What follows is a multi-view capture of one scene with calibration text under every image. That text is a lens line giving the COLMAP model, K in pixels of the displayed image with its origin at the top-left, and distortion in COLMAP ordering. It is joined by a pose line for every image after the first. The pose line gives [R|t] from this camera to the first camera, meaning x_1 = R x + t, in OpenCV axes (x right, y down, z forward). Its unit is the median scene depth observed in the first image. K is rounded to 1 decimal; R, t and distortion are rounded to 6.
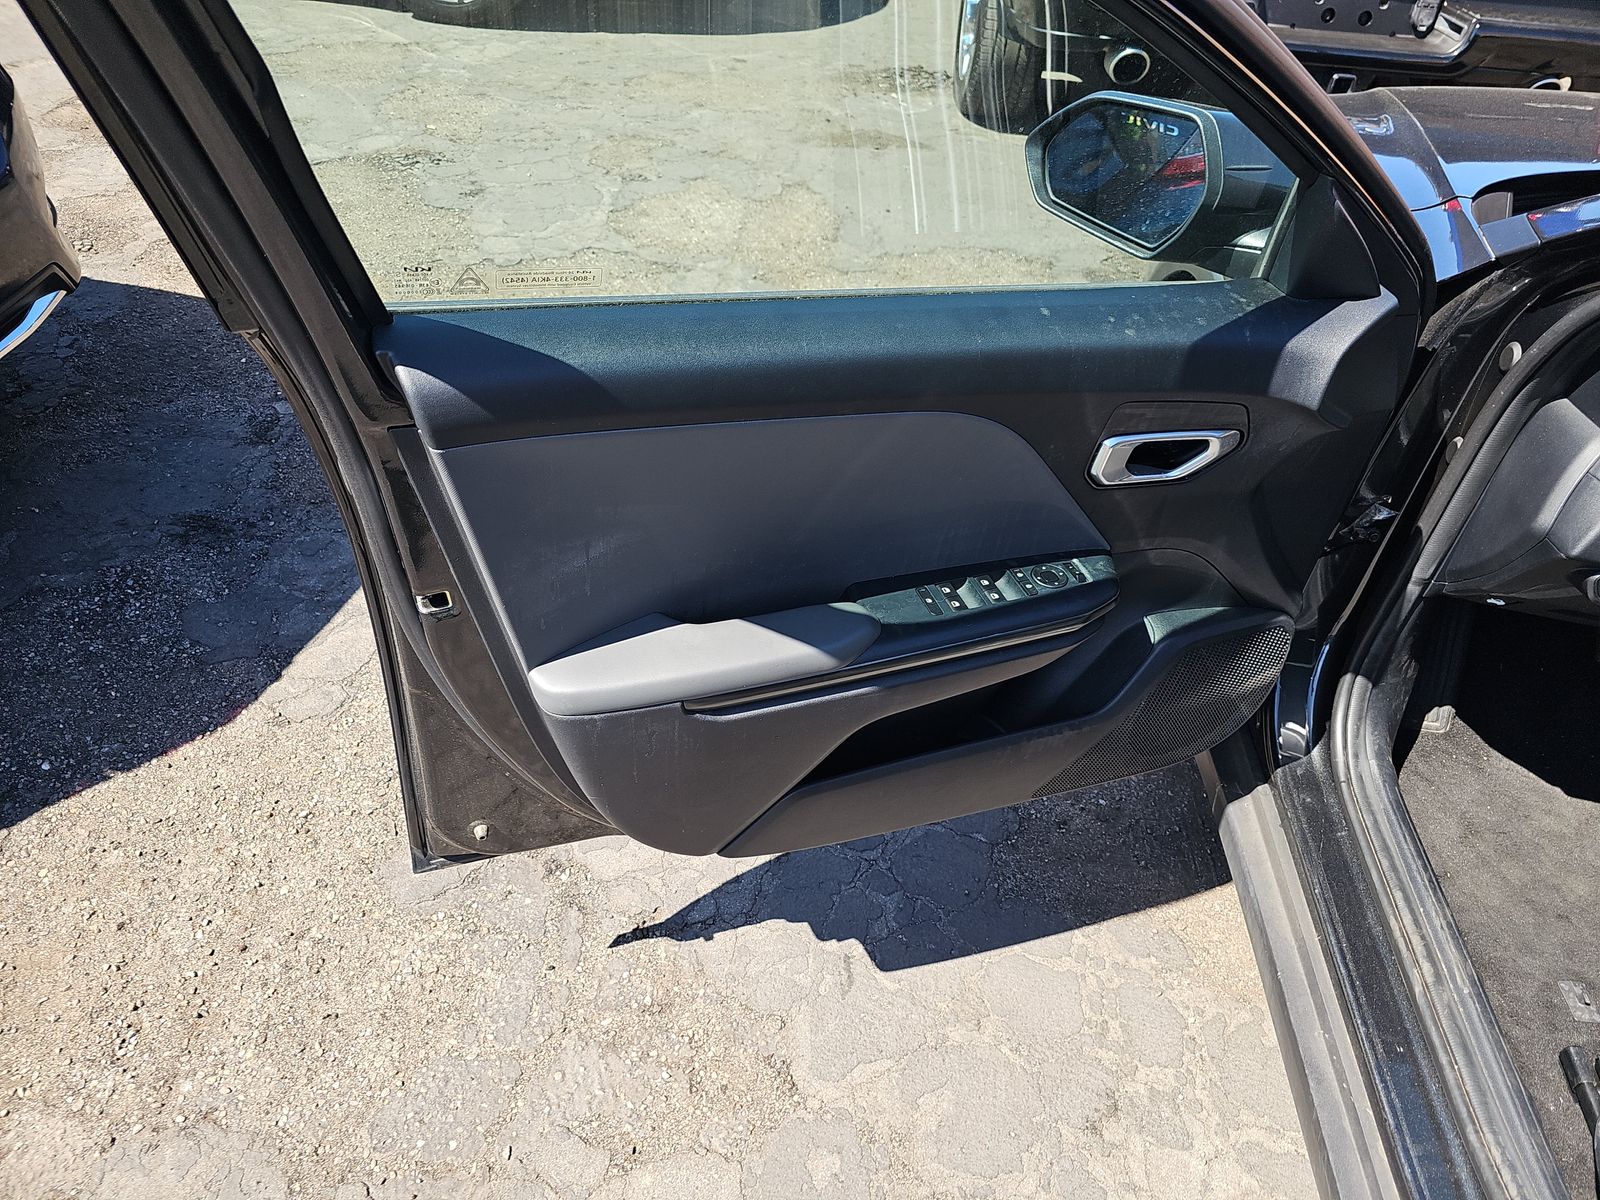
lens RADIAL K [[1078.3, 0, 800.0], [0, 1078.3, 600.0], [0, 0, 1]] dist [-0.009021, -0.003307]
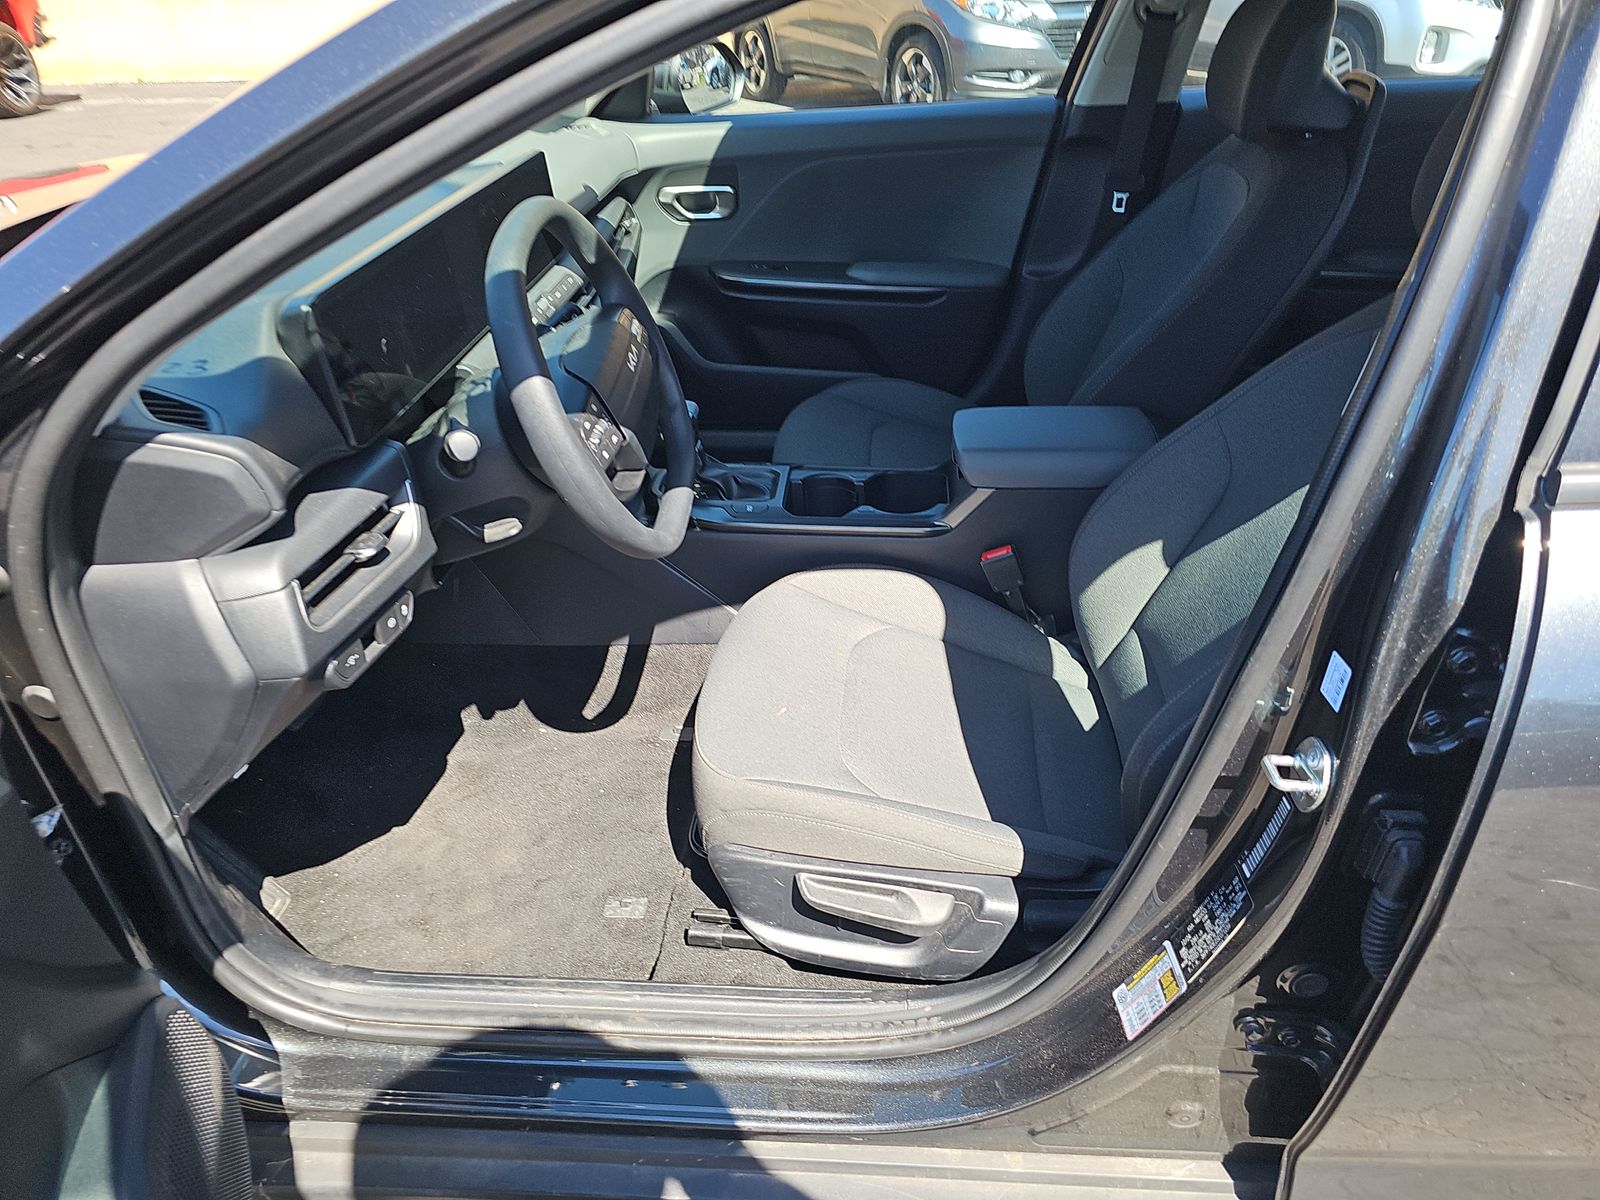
lens RADIAL K [[1078.3, 0, 800.0], [0, 1078.3, 600.0], [0, 0, 1]] dist [-0.009021, -0.003307]
pose [[-0.021470, -0.587944, 0.808617, 0.042063], [0.673862, 0.588965, 0.446128, -0.153016], [-0.738545, 0.554474, 0.383548, 0.282835]]
